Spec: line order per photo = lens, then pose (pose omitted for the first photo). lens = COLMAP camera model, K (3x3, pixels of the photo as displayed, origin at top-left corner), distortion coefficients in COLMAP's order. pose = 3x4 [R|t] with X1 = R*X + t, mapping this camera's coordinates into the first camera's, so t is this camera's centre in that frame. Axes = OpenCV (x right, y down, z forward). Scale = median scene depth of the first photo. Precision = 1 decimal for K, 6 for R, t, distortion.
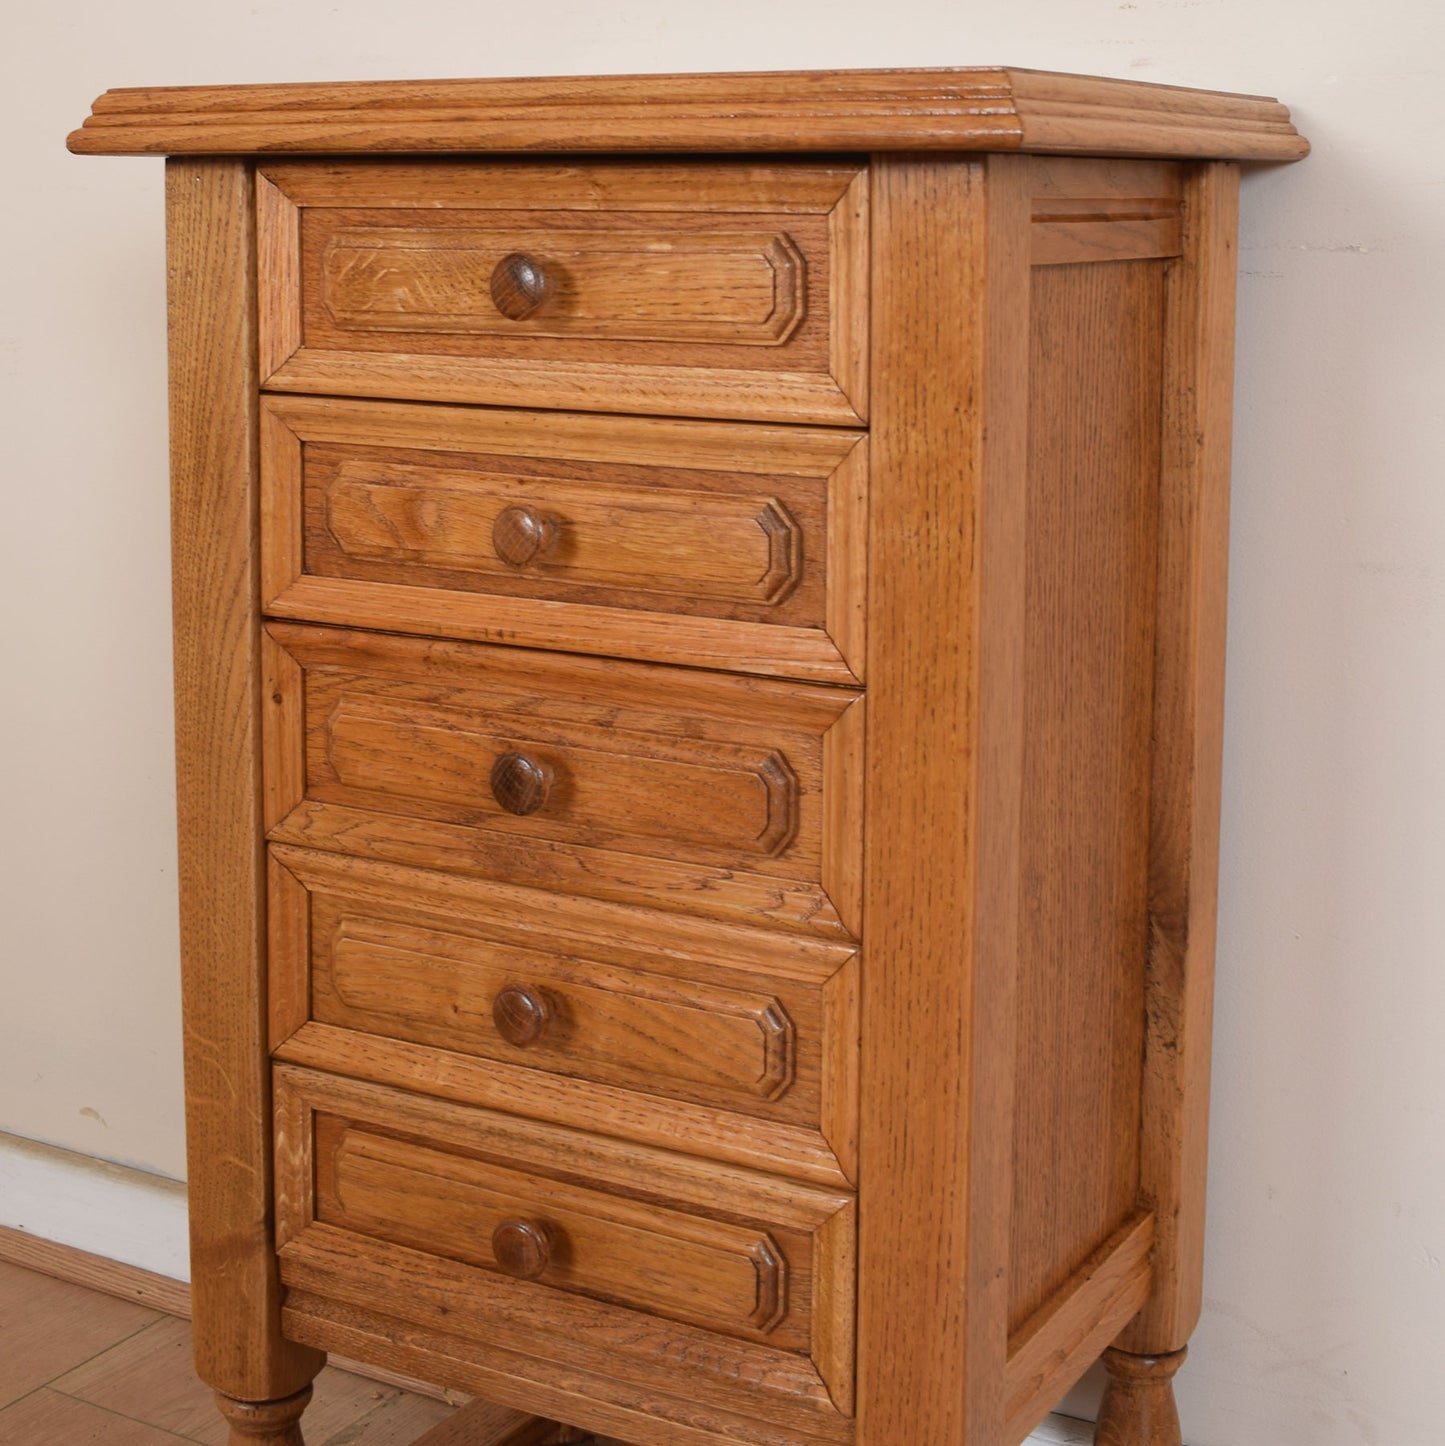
lens RADIAL K [[2568.3, 0, 641.3], [0, 2568.3, 454.7], [0, 0, 1]] dist [-0.076706, -0.109146]
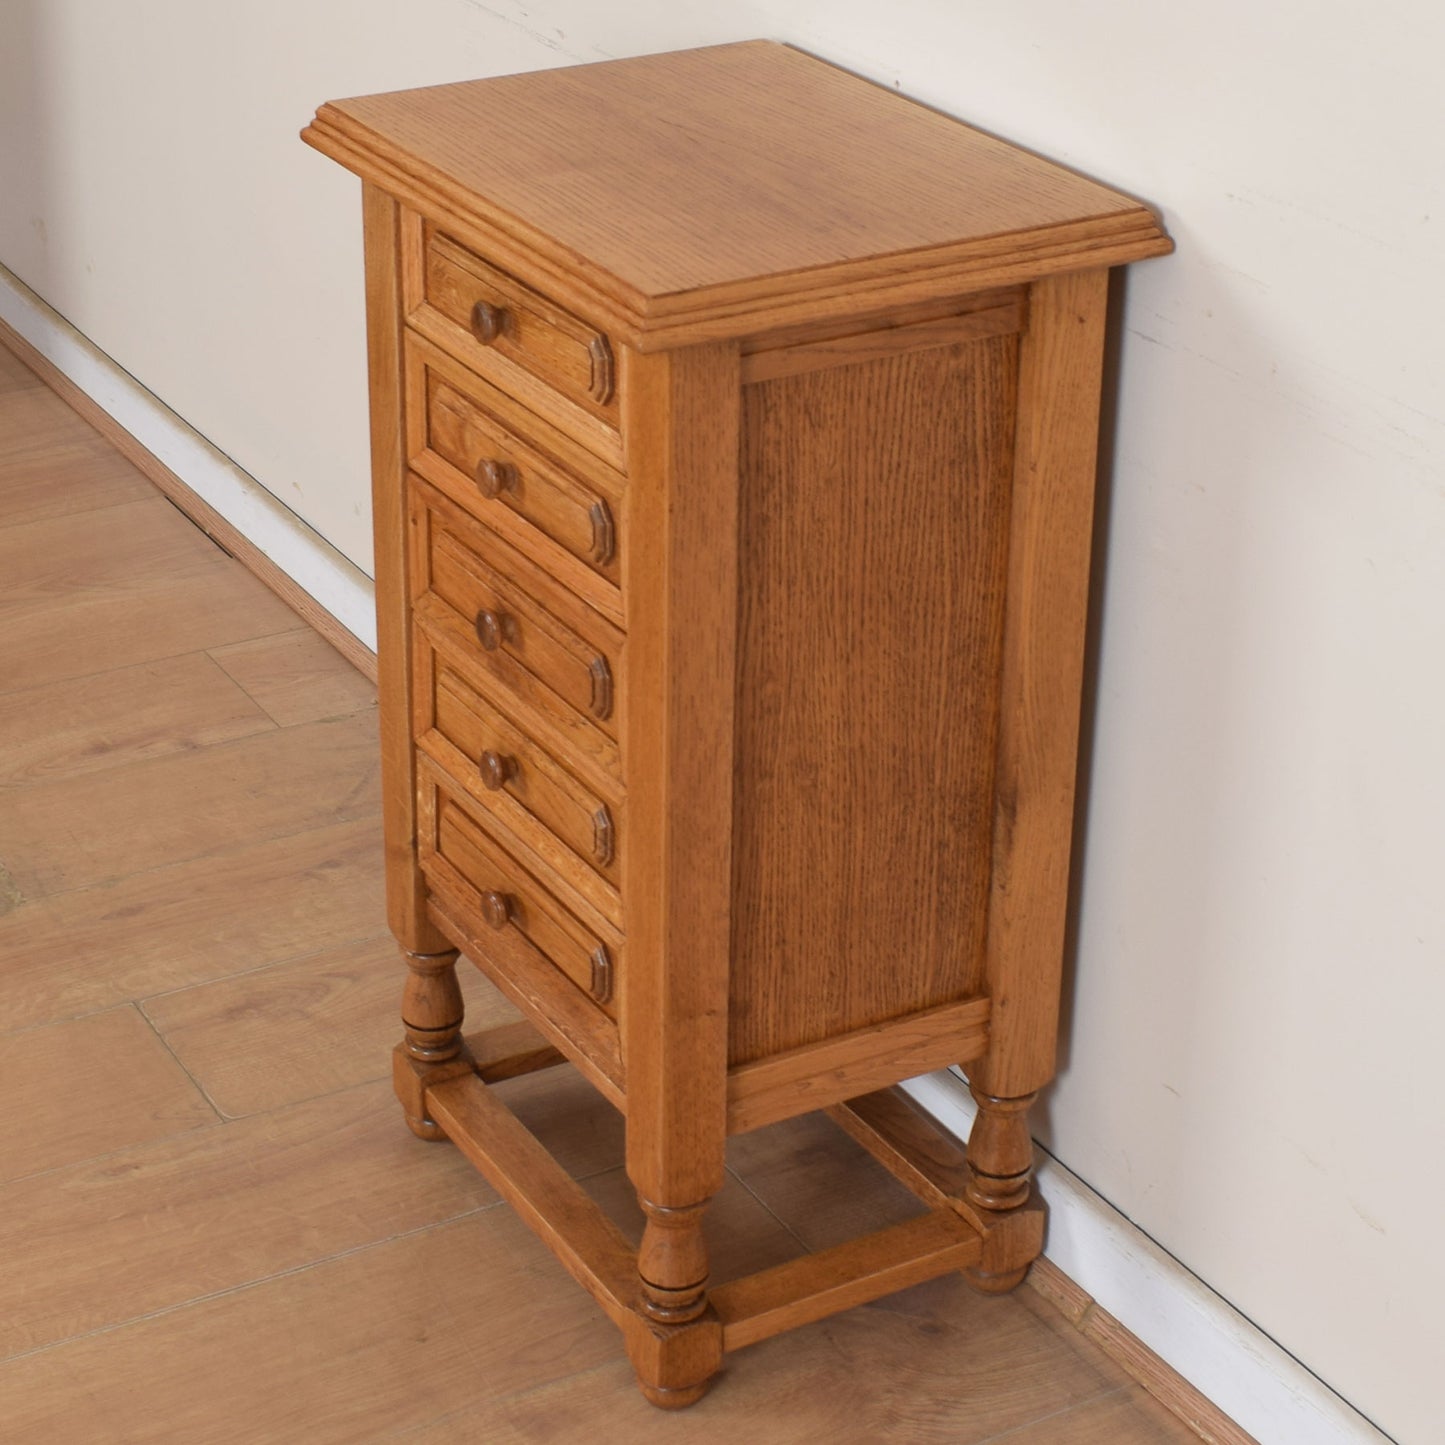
lens RADIAL K [[3256.3, 0, 691.4], [0, 3256.3, 601.3], [0, 0, 1]] dist [-0.069000, -0.347728]
pose [[0.876178, 0.207257, -0.435152, 0.881288], [-0.060137, 0.942780, 0.327948, -0.520645], [0.478222, -0.261172, 0.838506, -0.547324]]
